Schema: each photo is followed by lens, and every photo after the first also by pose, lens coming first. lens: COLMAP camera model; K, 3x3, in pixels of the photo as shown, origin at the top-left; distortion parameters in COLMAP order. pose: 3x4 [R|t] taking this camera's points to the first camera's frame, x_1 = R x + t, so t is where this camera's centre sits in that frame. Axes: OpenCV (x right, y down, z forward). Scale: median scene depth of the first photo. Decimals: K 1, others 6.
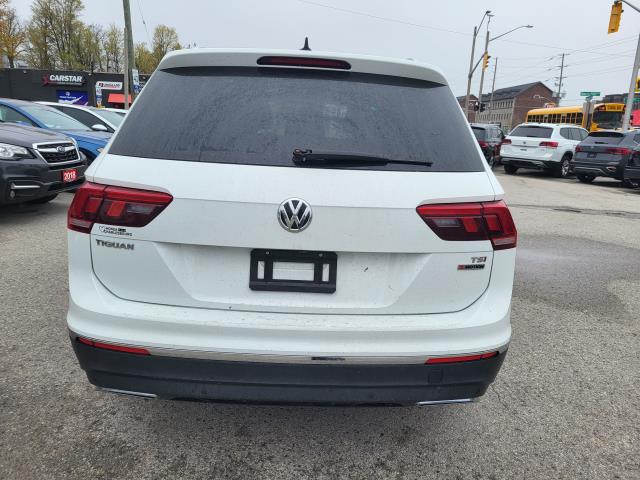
lens RADIAL K [[488.4, 0, 322.1], [0, 488.4, 239.9], [0, 0, 1]] dist [0.039375, -0.004748]
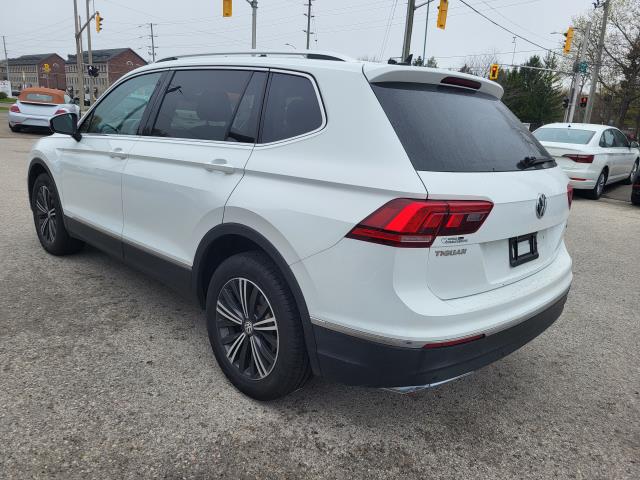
lens RADIAL K [[485.3, 0, 320.0], [0, 485.3, 240.0], [0, 0, 1]] dist [0.057148, -0.002213]
pose [[0.720551, -0.170661, 0.672072, -1.340125], [0.126455, 0.985327, 0.114629, -0.178171], [-0.681773, 0.002391, 0.731559, 0.383183]]
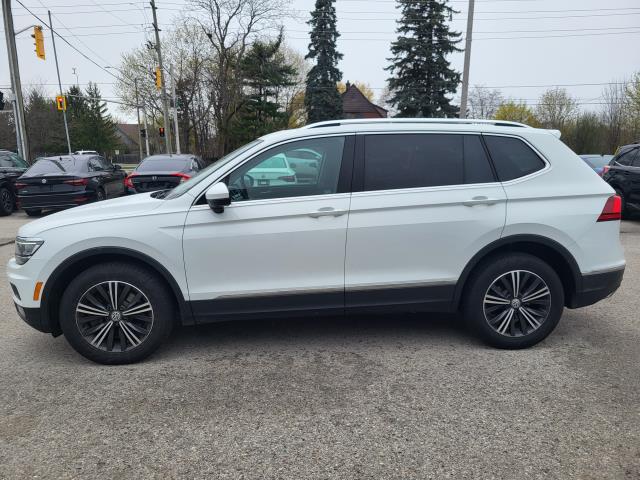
lens RADIAL K [[490.7, 0, 321.9], [0, 490.7, 248.5], [0, 0, 1]] dist [0.035799, -0.006839]
pose [[-0.064059, -0.230428, 0.970979, -2.543085], [0.238718, 0.941191, 0.239108, -0.724946], [-0.968974, 0.247107, -0.005285, 2.322239]]
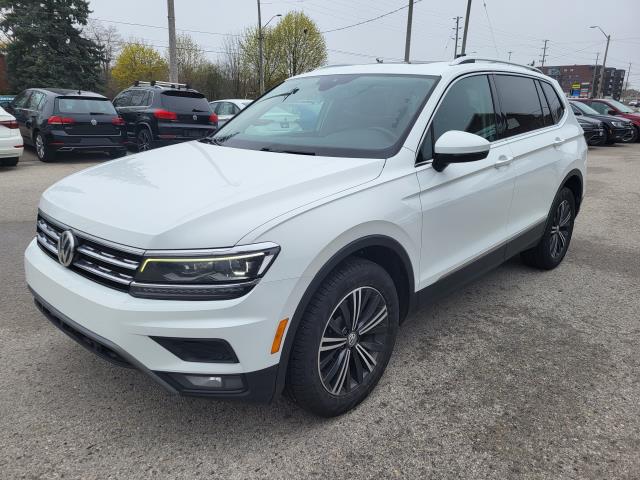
lens RADIAL K [[485.3, 0, 320.0], [0, 485.3, 240.0], [0, 0, 1]] dist [0.057148, -0.002213]
pose [[-0.721054, -0.242595, 0.649021, -1.327452], [0.118184, 0.879914, 0.460201, -1.046109], [-0.682725, 0.408534, -0.605794, 3.954265]]
